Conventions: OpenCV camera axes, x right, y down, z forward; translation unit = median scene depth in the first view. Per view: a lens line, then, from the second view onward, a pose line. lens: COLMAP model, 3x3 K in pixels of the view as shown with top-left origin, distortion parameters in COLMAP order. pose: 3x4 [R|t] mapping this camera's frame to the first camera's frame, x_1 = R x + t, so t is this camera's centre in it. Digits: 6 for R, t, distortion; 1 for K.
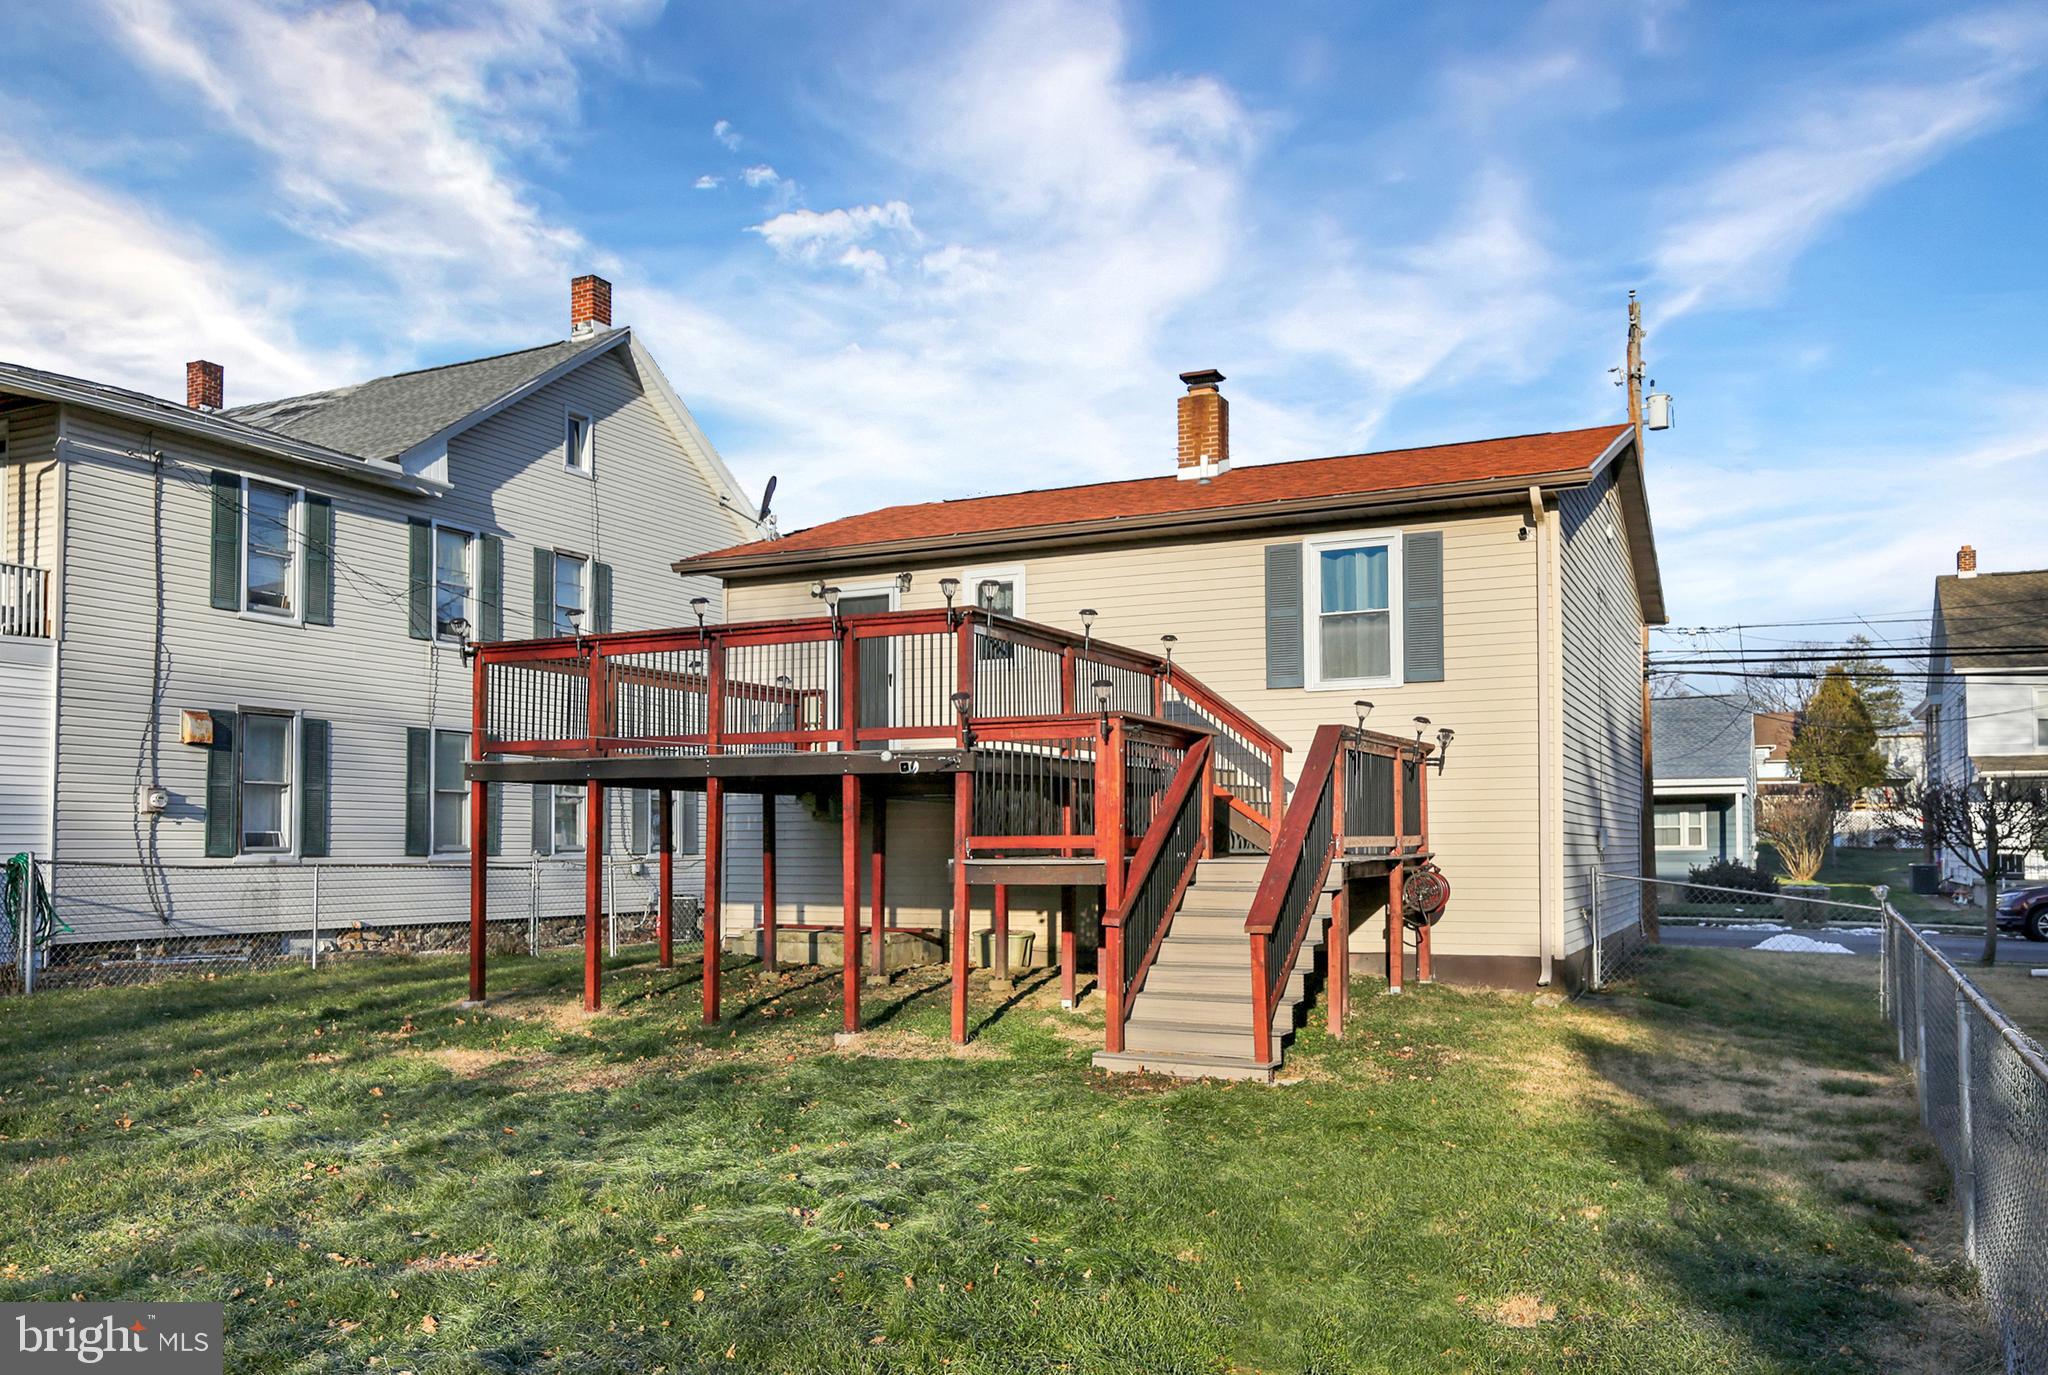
lens RADIAL K [[1570.9, 0, 1021.4], [0, 1570.9, 822.6], [0, 0, 1]] dist [-0.014015, -0.003388]
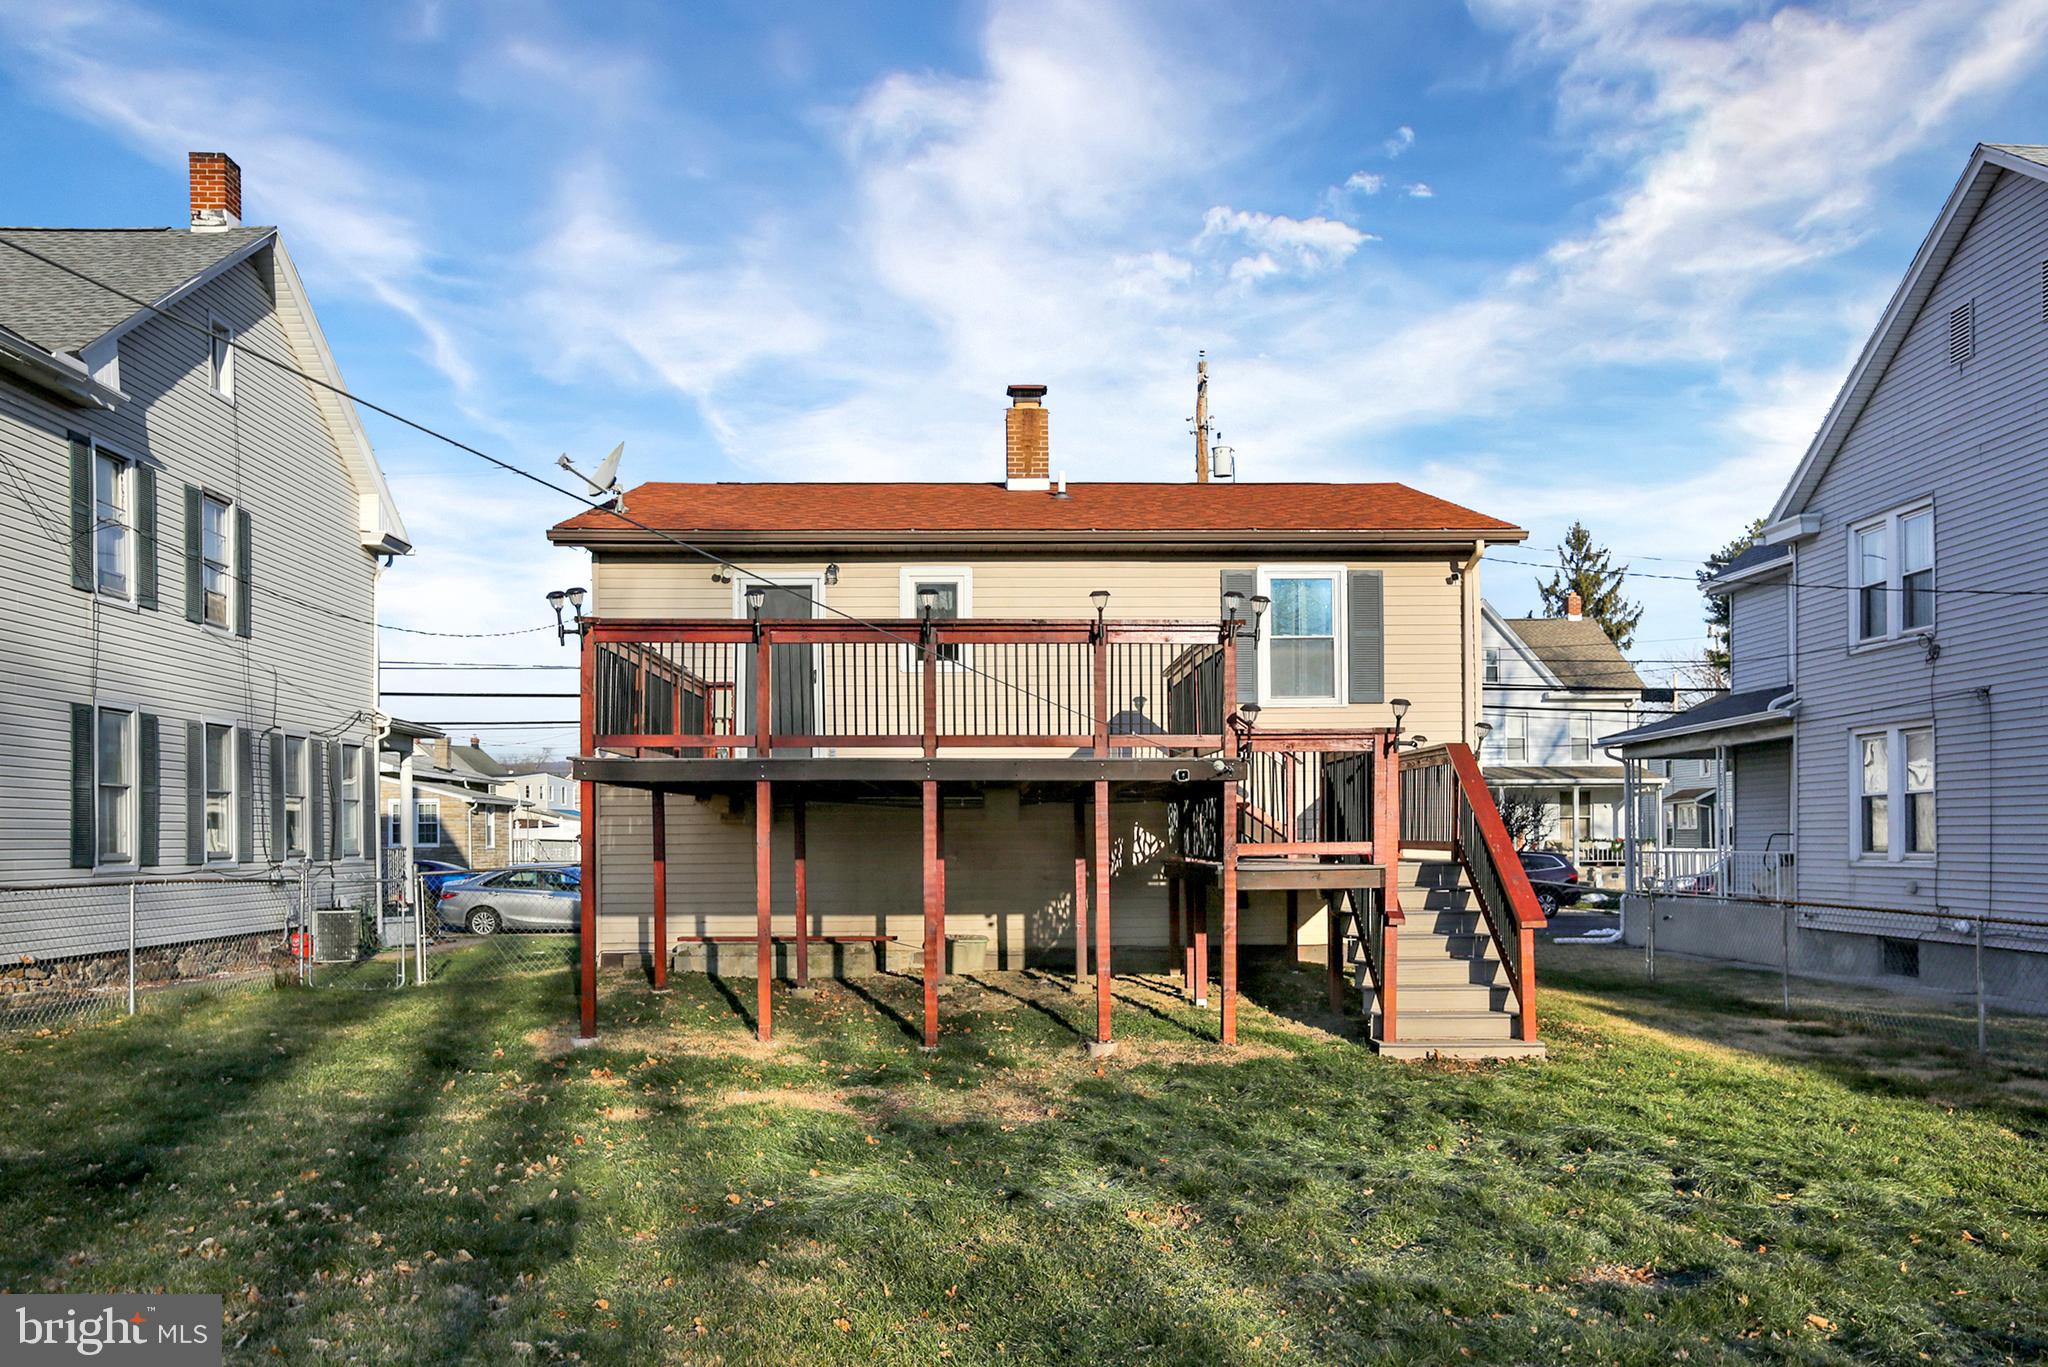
lens RADIAL K [[1557.4, 0, 1037.1], [0, 1557.4, 848.0], [0, 0, 1]] dist [0.000121, 0.002851]
pose [[0.875775, -0.008397, 0.482646, -0.405076], [-0.001231, 0.999807, 0.019629, -0.005258], [-0.482718, -0.017785, 0.875595, 0.104636]]
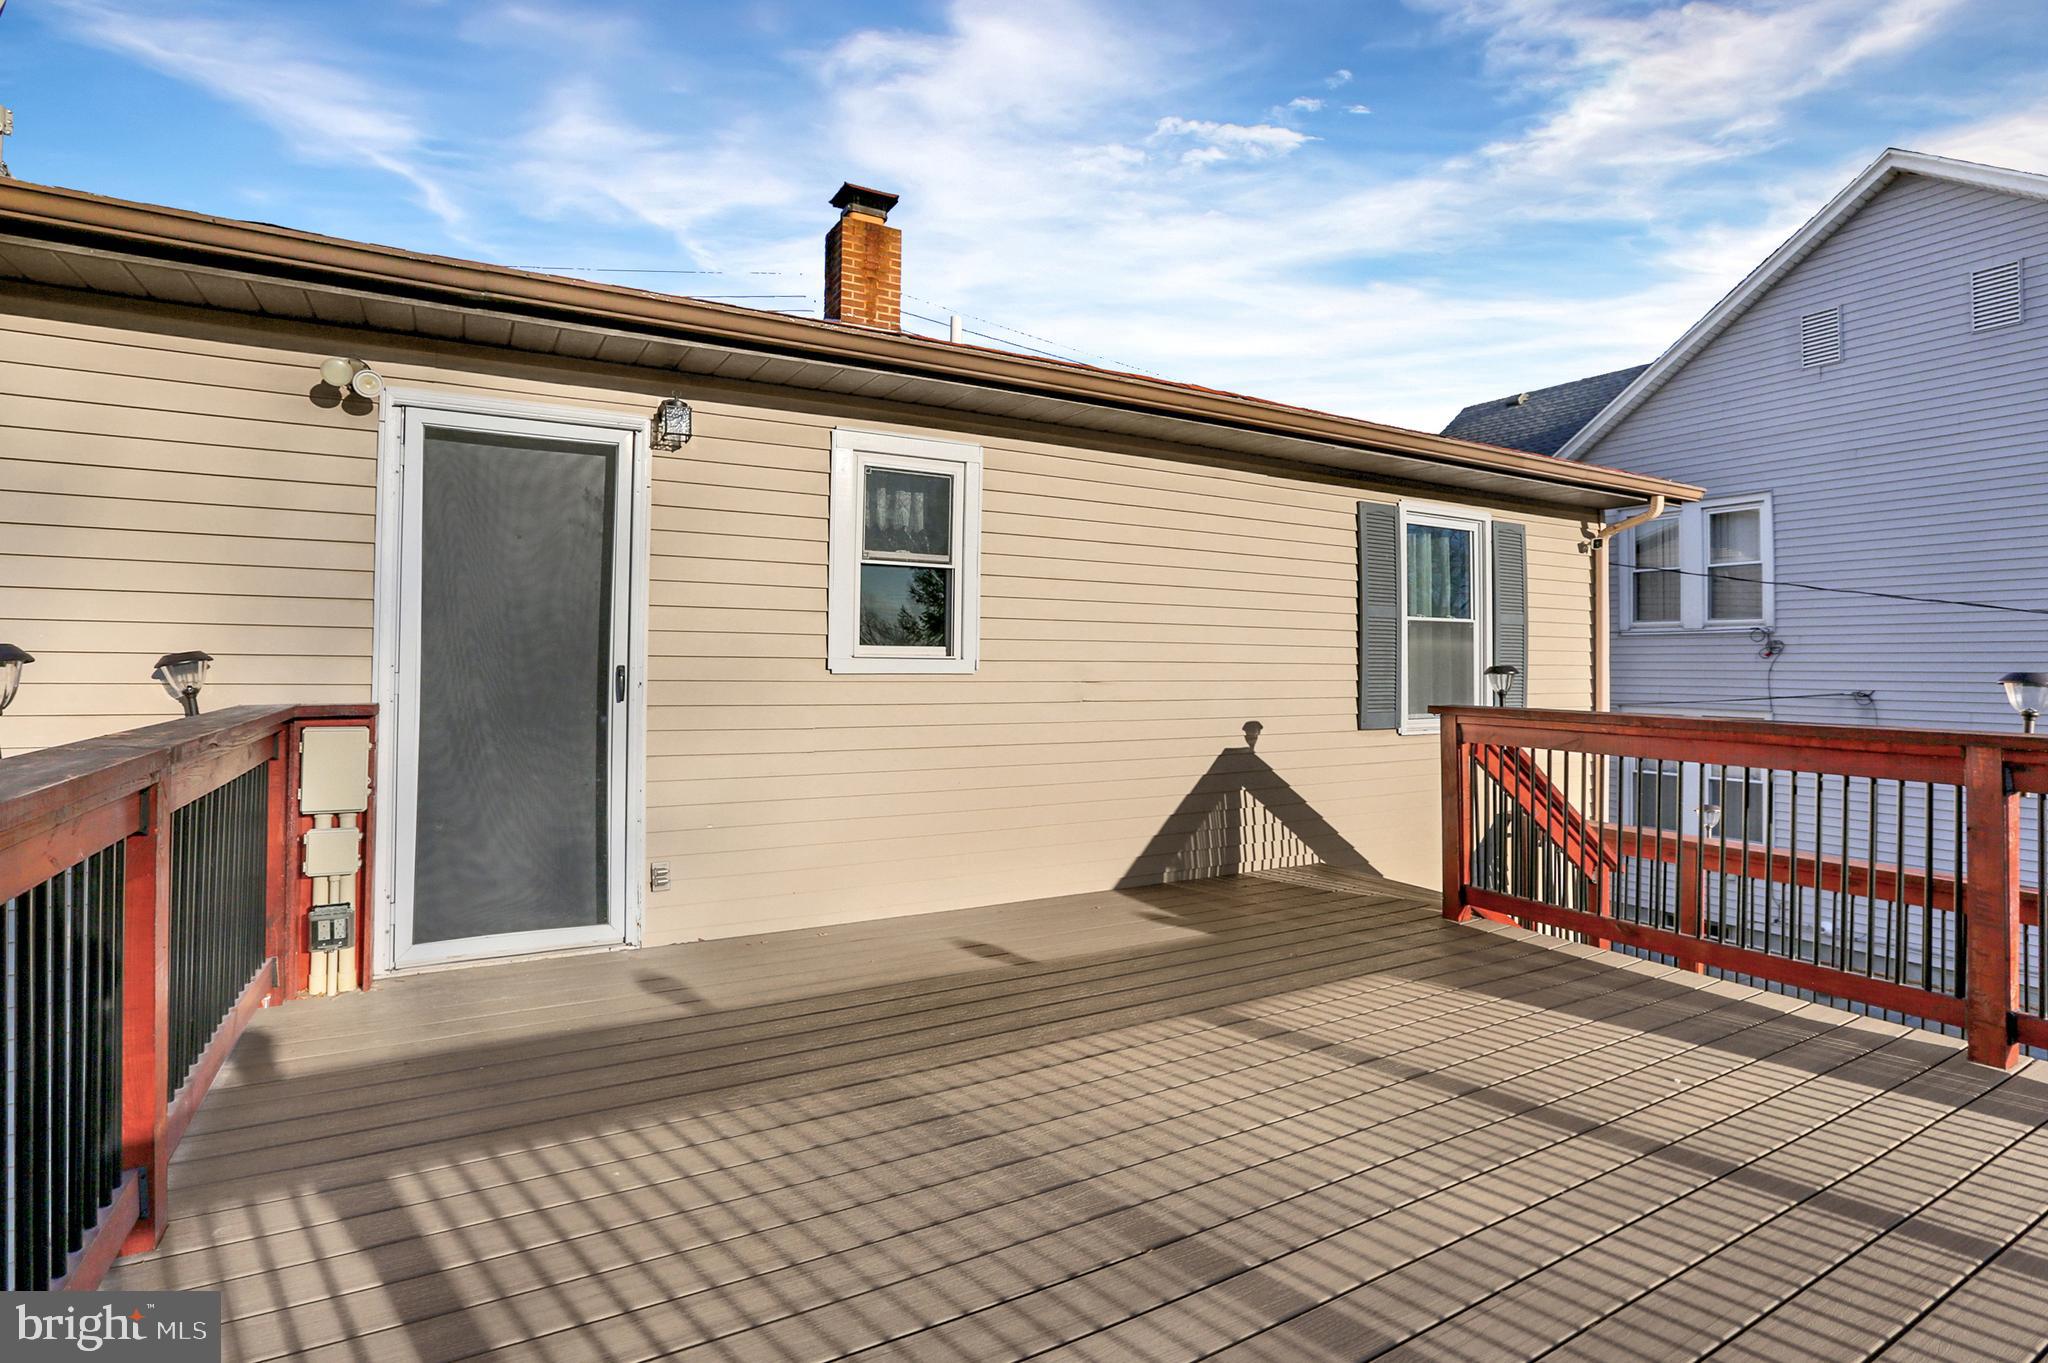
lens RADIAL K [[983.6, 0, 1006.4], [0, 983.6, 651.0], [0, 0, 1]] dist [-0.034430, 0.000166]
pose [[0.557000, 0.016774, 0.830343, -0.213317], [-0.021793, 0.999747, -0.005577, -0.095169], [-0.830226, -0.014990, 0.557225, 0.769686]]
